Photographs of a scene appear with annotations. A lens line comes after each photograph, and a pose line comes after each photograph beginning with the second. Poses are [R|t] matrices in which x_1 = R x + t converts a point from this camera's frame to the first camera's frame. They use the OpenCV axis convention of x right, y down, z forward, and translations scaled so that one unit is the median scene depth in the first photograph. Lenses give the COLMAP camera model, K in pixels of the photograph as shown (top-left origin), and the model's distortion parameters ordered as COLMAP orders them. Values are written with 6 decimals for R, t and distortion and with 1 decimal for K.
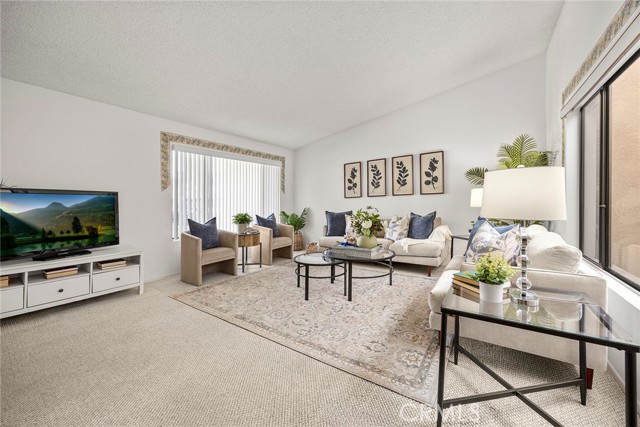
lens RADIAL K [[247.5, 0, 317.1], [0, 247.5, 209.8], [0, 0, 1]] dist [-0.003674, -0.000522]
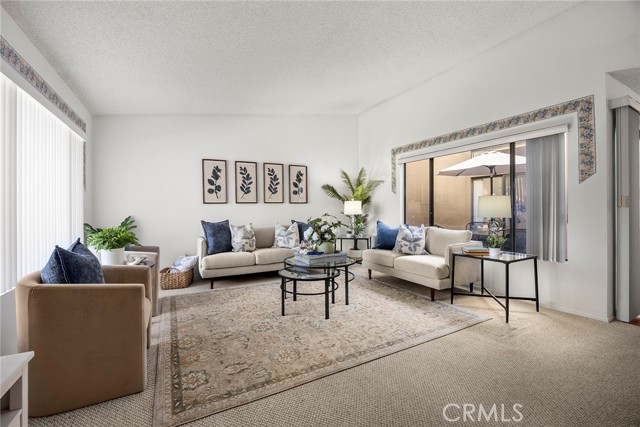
lens RADIAL K [[274.9, 0, 316.5], [0, 274.9, 215.8], [0, 0, 1]] dist [-0.020877, -0.000270]
pose [[0.440928, 0.003786, 0.897535, -0.553579], [0.021751, 0.999652, -0.014902, 0.011400], [-0.897279, 0.026093, 0.440692, 0.362140]]
